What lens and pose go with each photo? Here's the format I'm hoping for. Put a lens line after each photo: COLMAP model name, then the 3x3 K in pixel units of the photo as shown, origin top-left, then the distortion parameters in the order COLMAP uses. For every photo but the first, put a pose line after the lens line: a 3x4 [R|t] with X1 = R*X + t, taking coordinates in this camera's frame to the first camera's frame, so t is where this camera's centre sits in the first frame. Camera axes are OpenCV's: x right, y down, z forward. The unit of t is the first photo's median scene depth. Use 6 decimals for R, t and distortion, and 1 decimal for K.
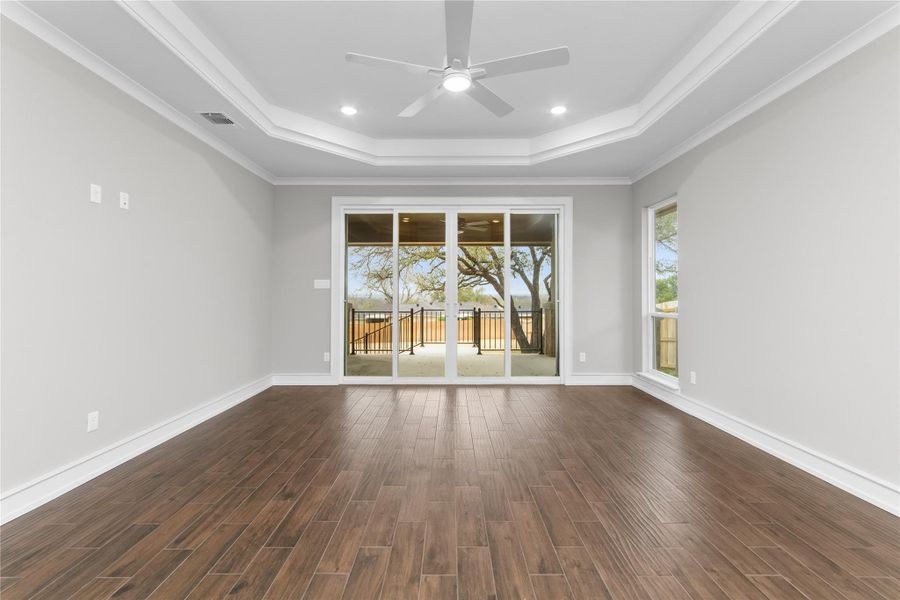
lens RADIAL K [[400.6, 0, 451.7], [0, 400.6, 287.7], [0, 0, 1]] dist [0.000827, 0.000136]
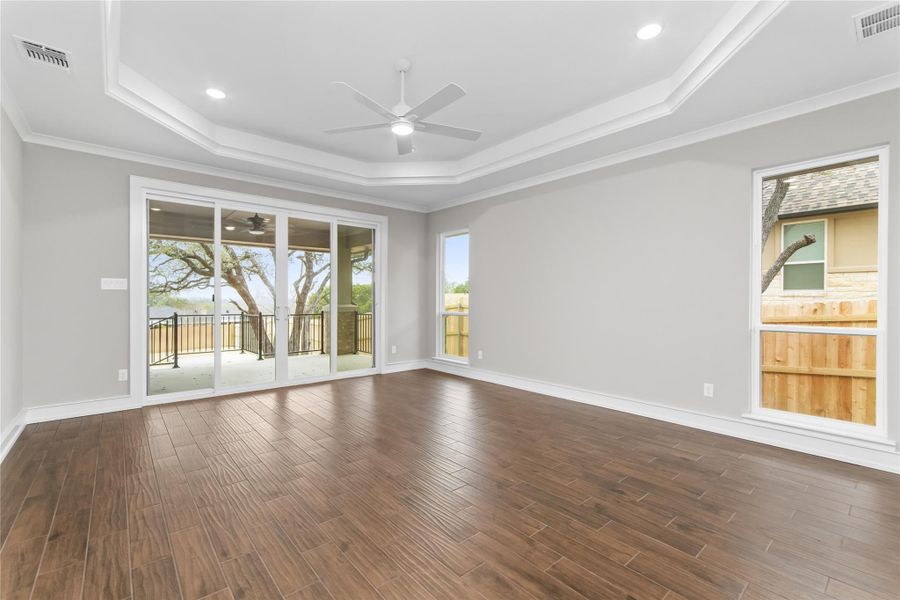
lens RADIAL K [[395.0, 0, 448.5], [0, 395.0, 302.7], [0, 0, 1]] dist [-0.000545, 0.000404]
pose [[0.757815, -0.003815, 0.652458, -0.329147], [-0.014813, 0.999625, 0.023051, -0.000091], [-0.652301, -0.027133, 0.757474, -0.019067]]
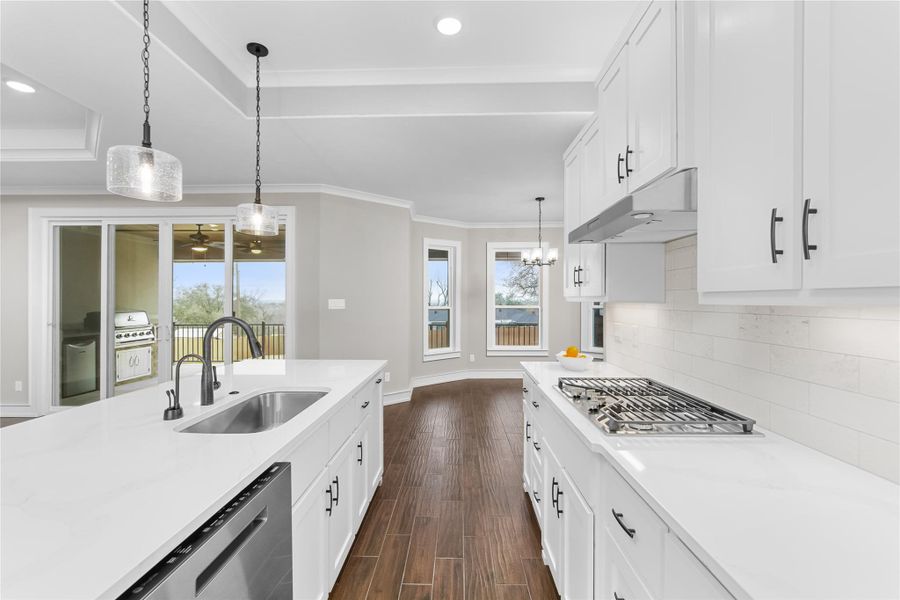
lens RADIAL K [[395.0, 0, 448.5], [0, 395.0, 302.7], [0, 0, 1]] dist [-0.000545, 0.000404]
pose [[0.999661, 0.000570, -0.026020, 0.655678], [0.000119, 0.999649, 0.026489, -0.036202], [0.026026, -0.026483, 0.999310, 0.134846]]
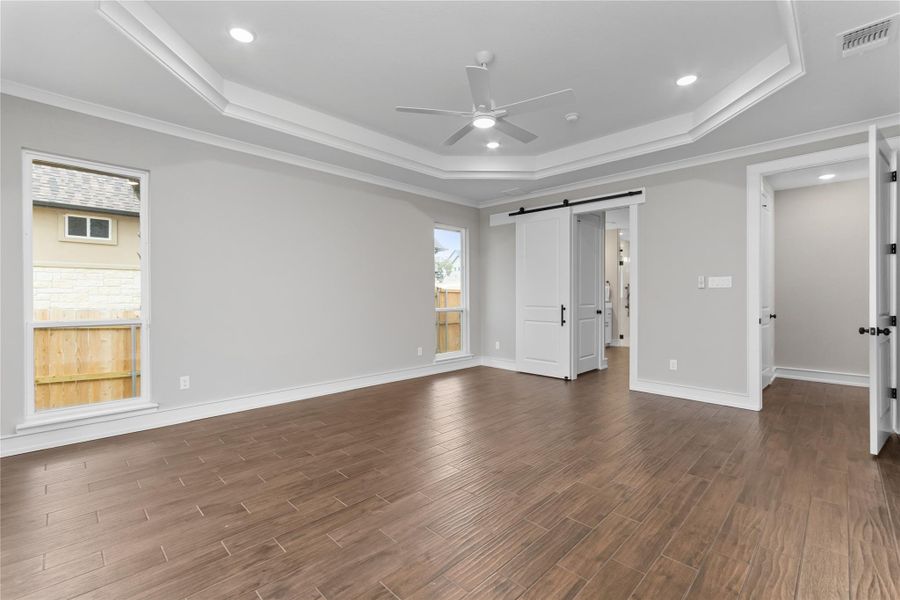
lens RADIAL K [[397.5, 0, 450.0], [0, 397.5, 300.0], [0, 0, 1]] dist [-0.032439, 0.000161]
pose [[-0.712143, 0.000329, 0.702035, -0.361617], [-0.012198, 0.999843, -0.012842, 0.026927], [-0.701929, -0.017709, -0.712027, 0.914640]]
